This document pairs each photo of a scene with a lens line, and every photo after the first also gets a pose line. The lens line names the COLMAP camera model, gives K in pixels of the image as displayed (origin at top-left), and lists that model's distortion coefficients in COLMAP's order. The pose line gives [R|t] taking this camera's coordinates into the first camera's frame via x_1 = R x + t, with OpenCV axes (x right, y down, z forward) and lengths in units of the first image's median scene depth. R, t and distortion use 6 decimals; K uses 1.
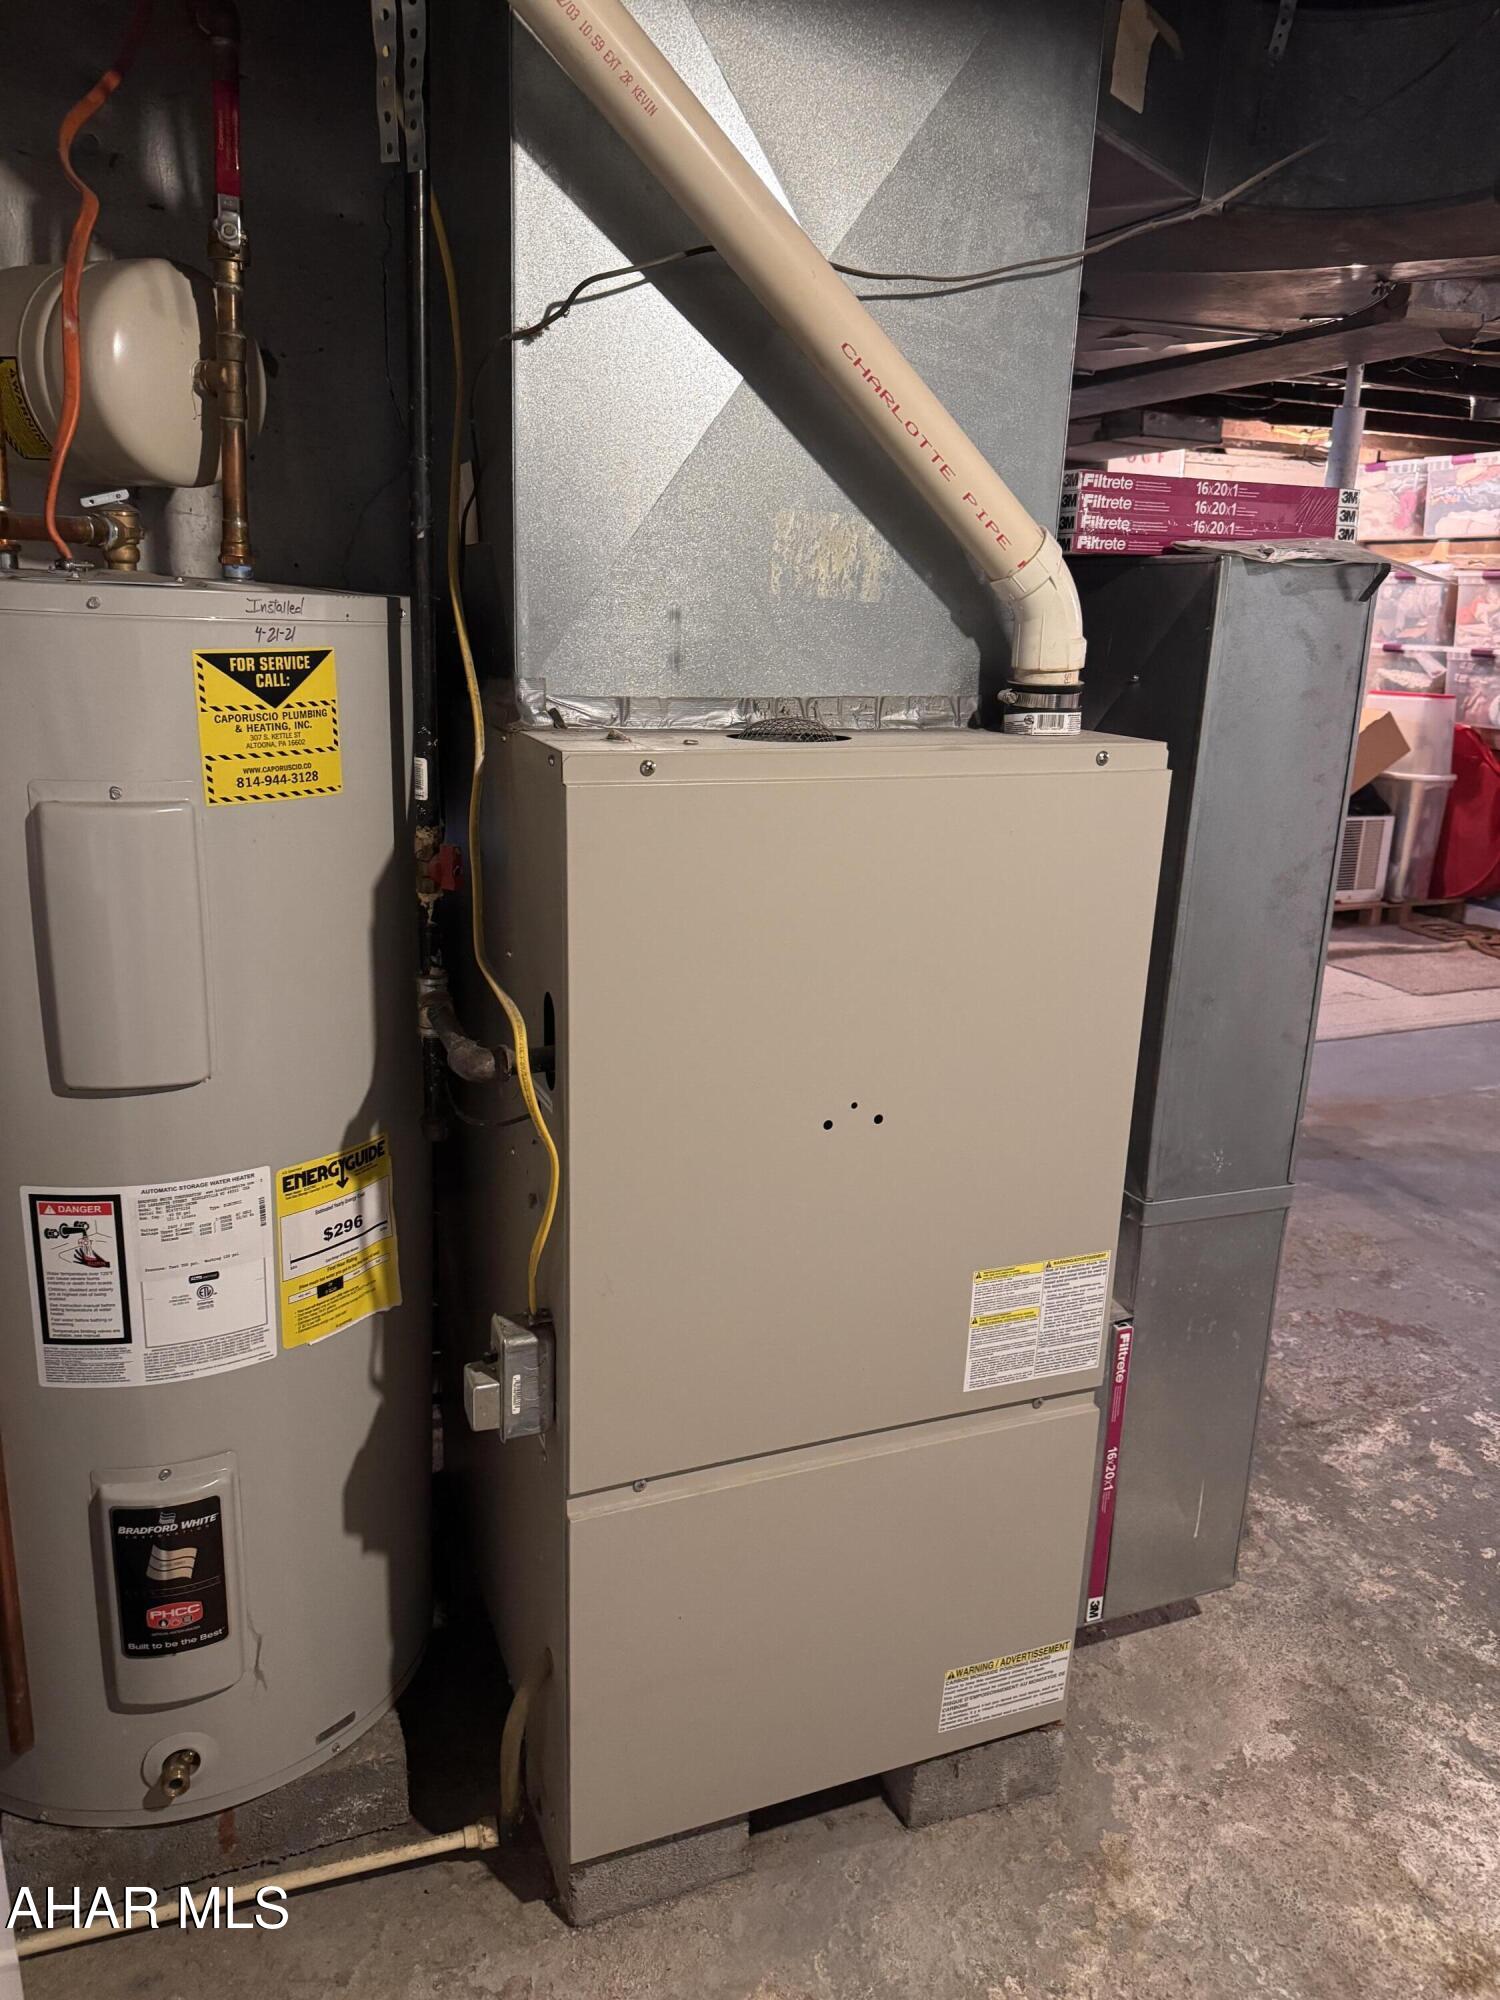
lens RADIAL K [[1418.6, 0, 771.1], [0, 1418.6, 994.5], [0, 0, 1]] dist [0.074716, -0.110233]
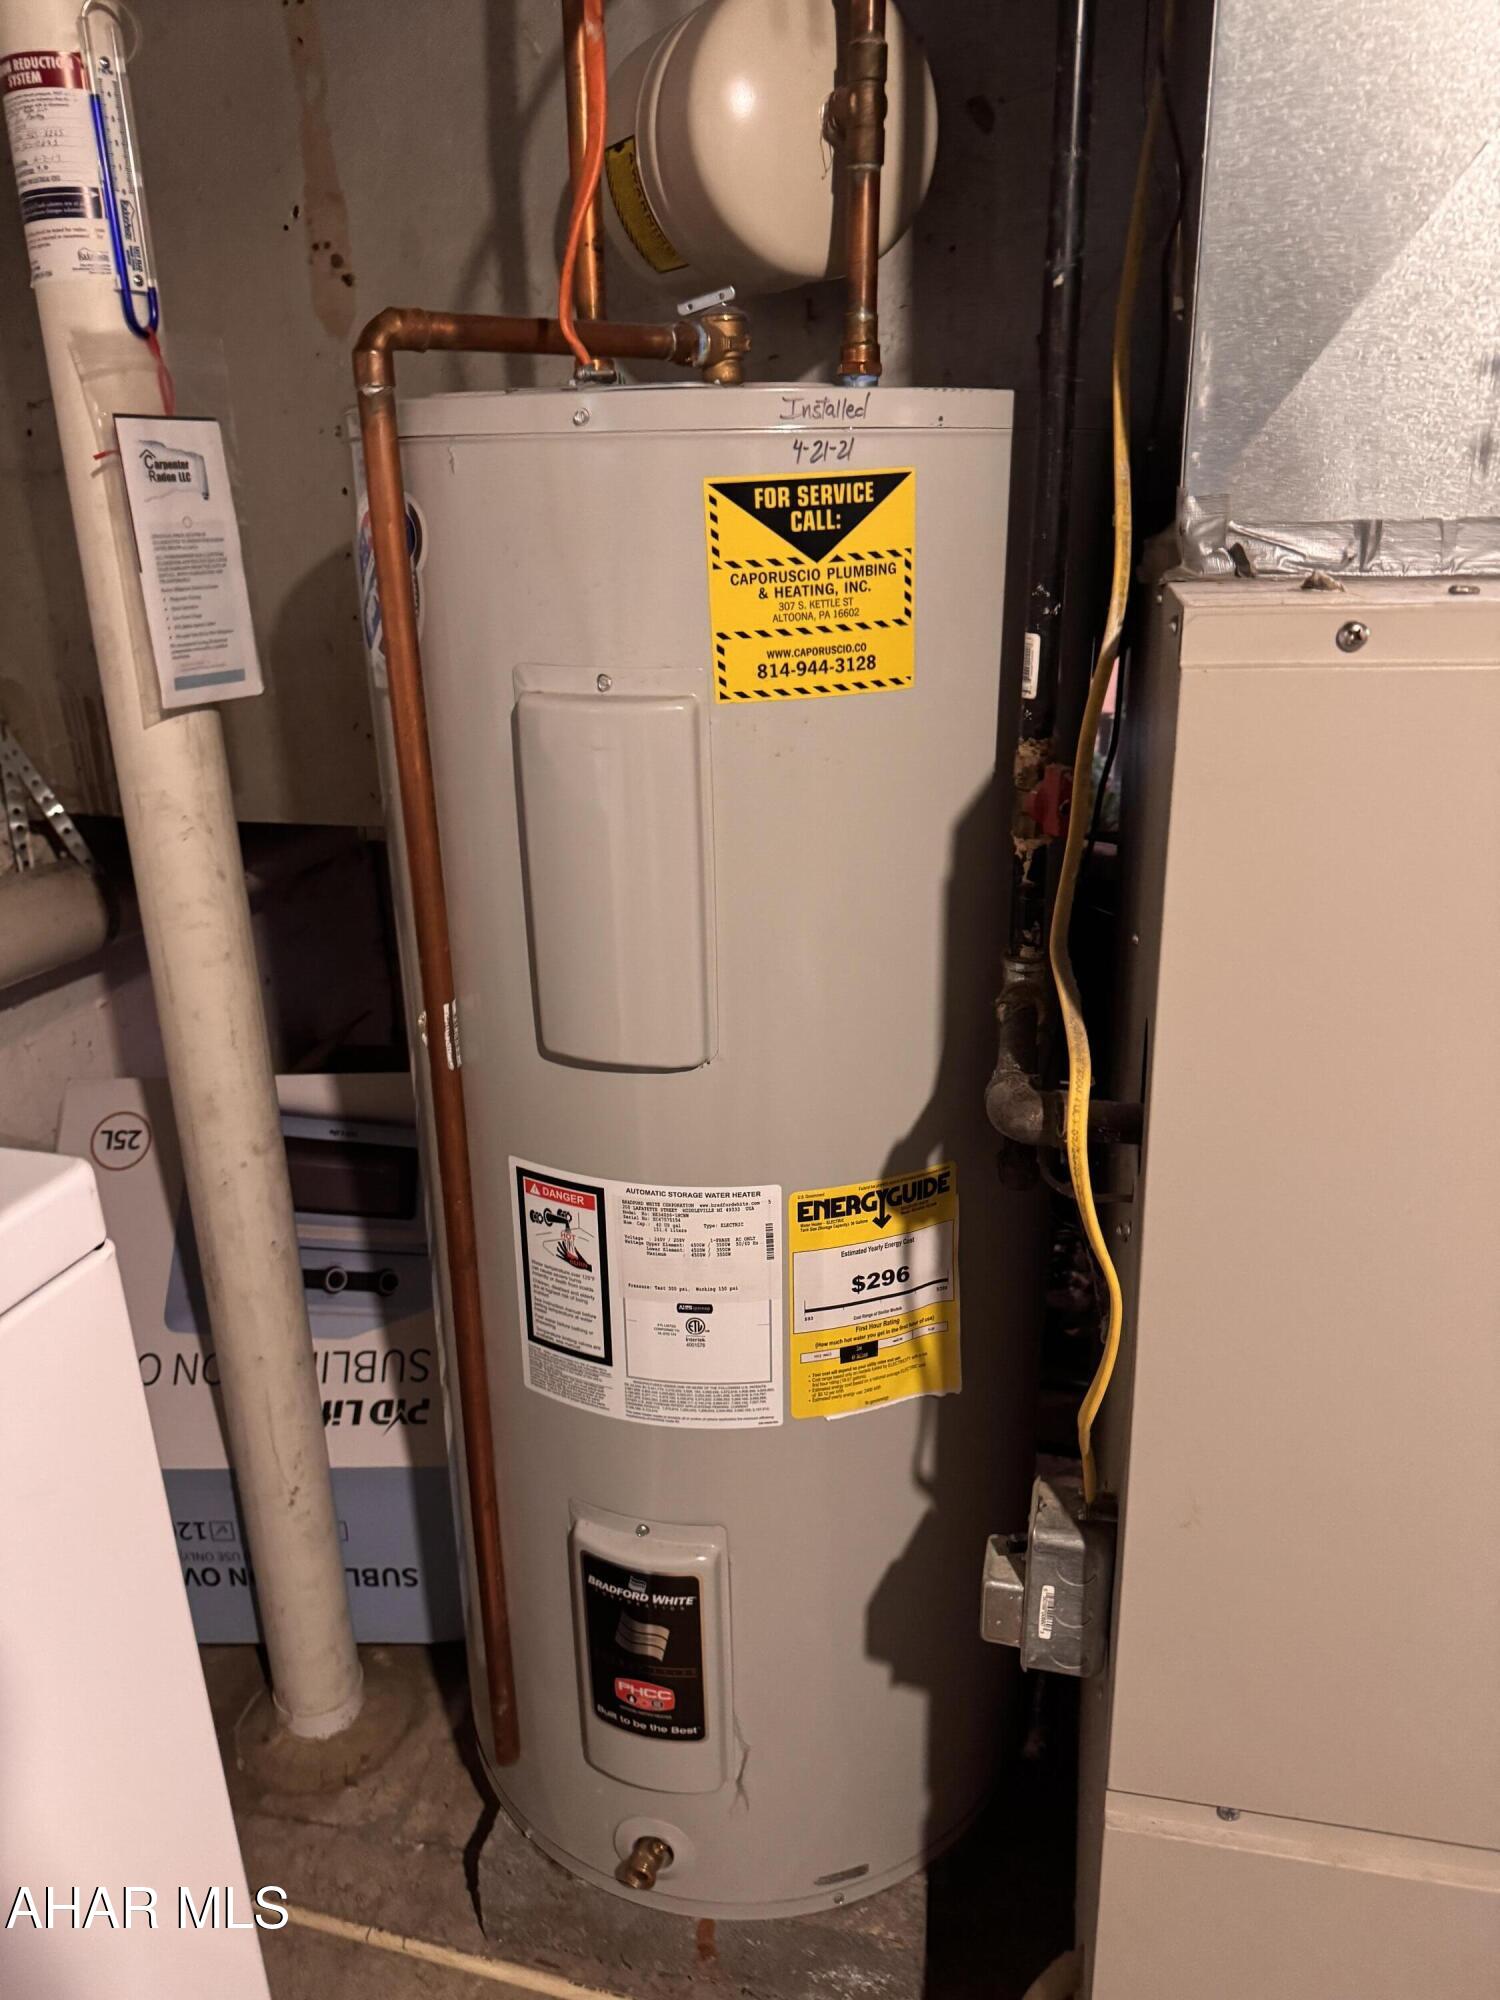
lens RADIAL K [[1418.6, 0, 735.6], [0, 1418.6, 984.1], [0, 0, 1]] dist [0.074716, -0.110233]
pose [[0.812240, 0.130338, -0.568576, 0.042208], [-0.098446, 0.991365, 0.086622, -0.048227], [0.574957, -0.014384, 0.818057, 0.375032]]
